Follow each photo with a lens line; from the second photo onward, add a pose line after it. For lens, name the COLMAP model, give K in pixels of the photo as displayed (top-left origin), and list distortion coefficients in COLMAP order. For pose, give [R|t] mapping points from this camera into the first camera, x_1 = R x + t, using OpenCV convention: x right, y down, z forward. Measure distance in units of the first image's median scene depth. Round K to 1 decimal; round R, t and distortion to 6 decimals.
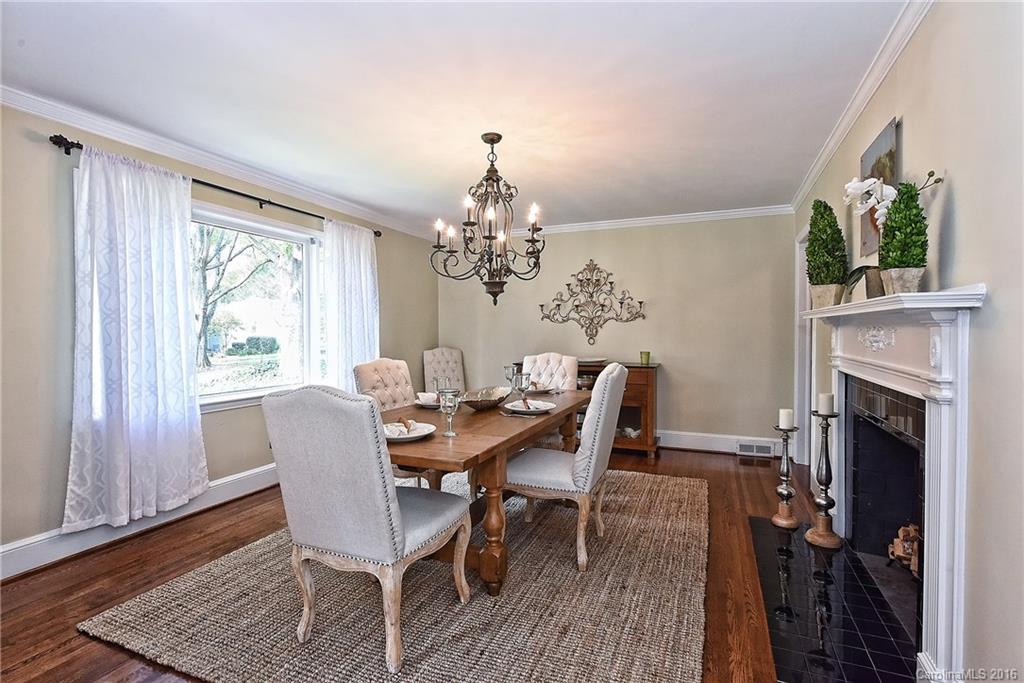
lens RADIAL K [[494.0, 0, 511.7], [0, 494.0, 339.7], [0, 0, 1]] dist [-0.000140, -0.000002]
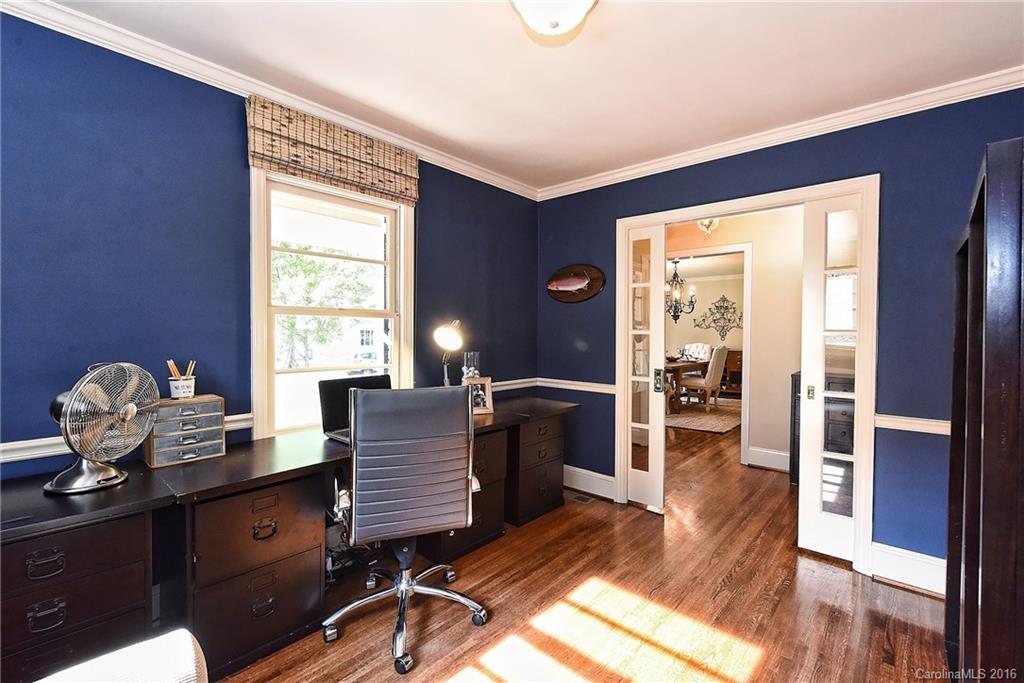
lens RADIAL K [[452.9, 0, 509.9], [0, 452.9, 339.5], [0, 0, 1]] dist [0.004343, -0.001736]
pose [[0.947043, 0.014551, -0.320777, -0.053646], [-0.014688, 0.999890, 0.001992, 0.015006], [0.320771, 0.002825, 0.947153, -0.912807]]
